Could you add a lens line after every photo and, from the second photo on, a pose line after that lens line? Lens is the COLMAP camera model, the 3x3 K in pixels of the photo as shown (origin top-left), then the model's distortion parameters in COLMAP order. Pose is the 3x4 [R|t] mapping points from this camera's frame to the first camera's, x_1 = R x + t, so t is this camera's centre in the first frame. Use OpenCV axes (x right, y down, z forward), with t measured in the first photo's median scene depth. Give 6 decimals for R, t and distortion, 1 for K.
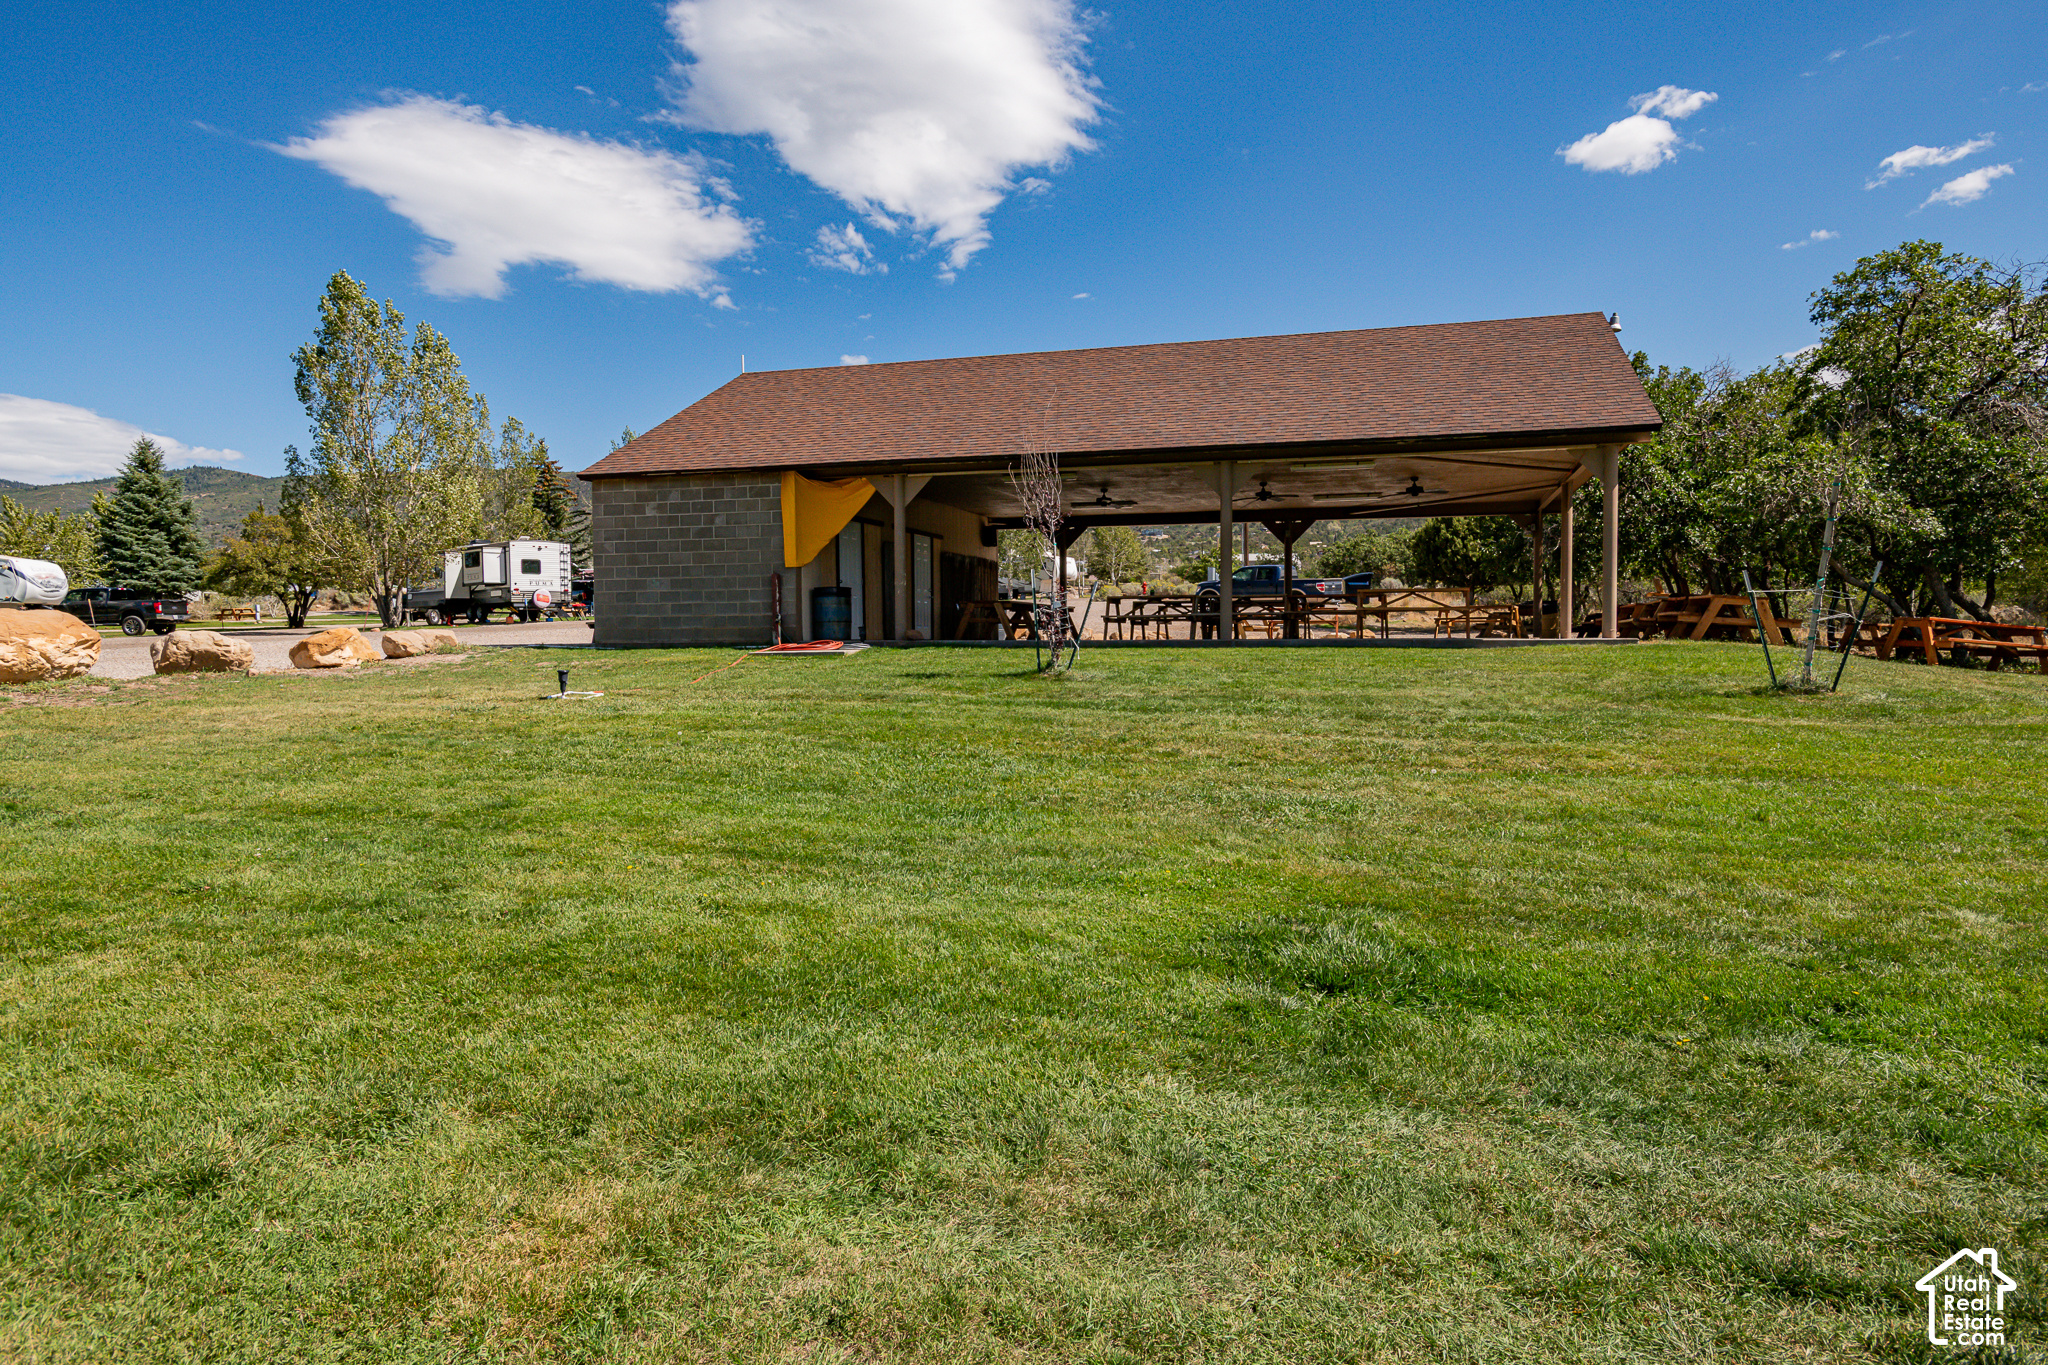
lens RADIAL K [[1251.9, 0, 1024.4], [0, 1251.9, 678.8], [0, 0, 1]] dist [0.025359, 0.000605]
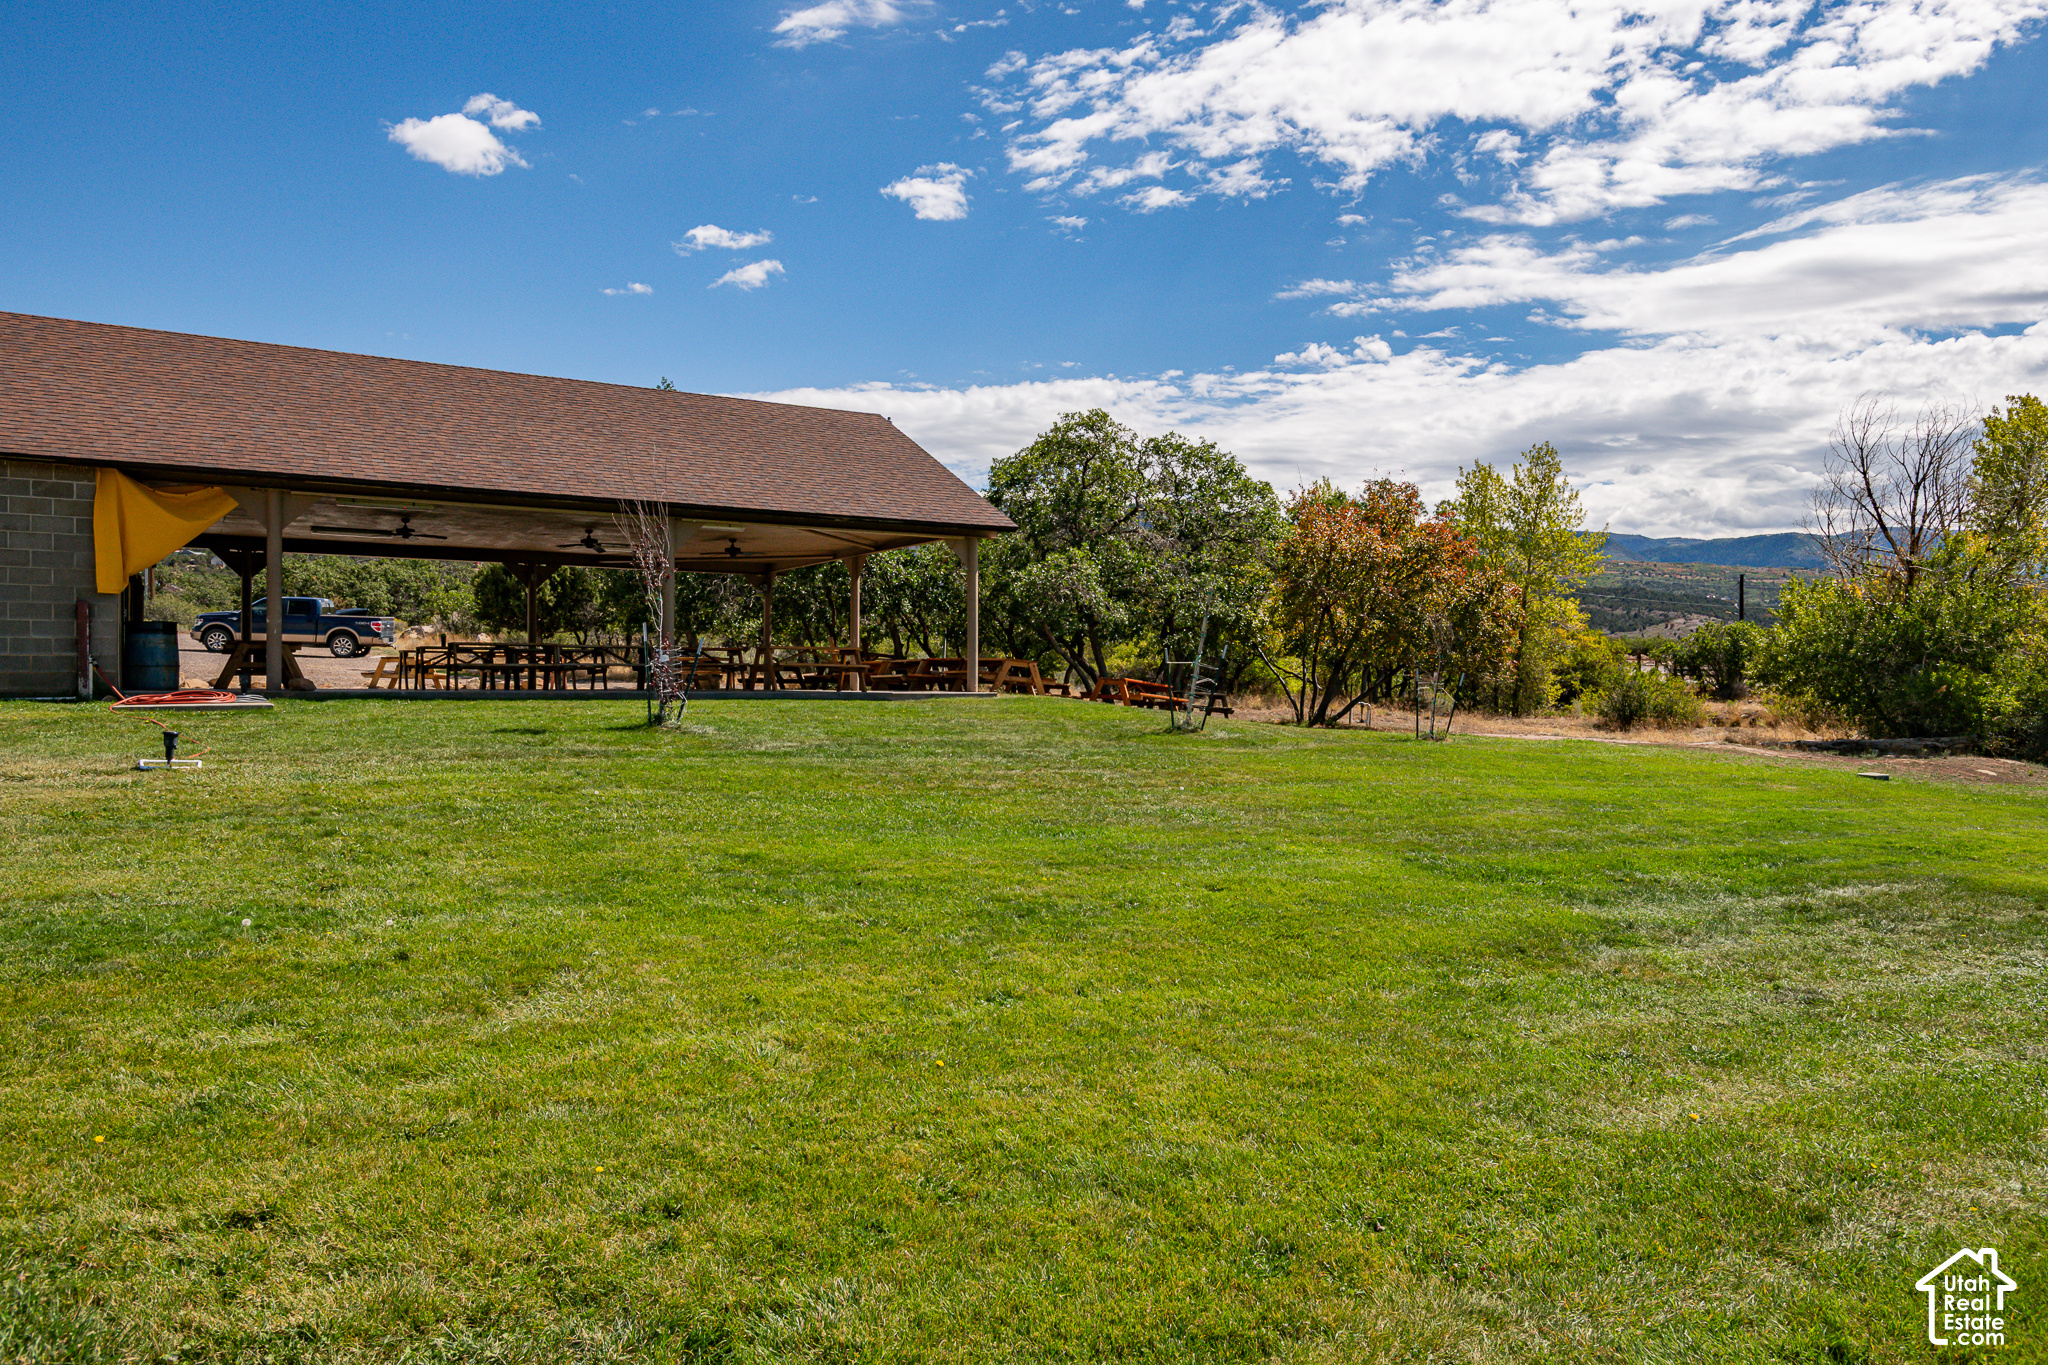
lens RADIAL K [[1502.9, 0, 1025.0], [0, 1502.9, 686.9], [0, 0, 1]] dist [0.002813, -0.000129]
pose [[0.648481, 0.004412, 0.761218, -0.410581], [0.018873, 0.999583, -0.021872, -0.001782], [-0.760997, 0.028549, 0.648127, -0.009011]]
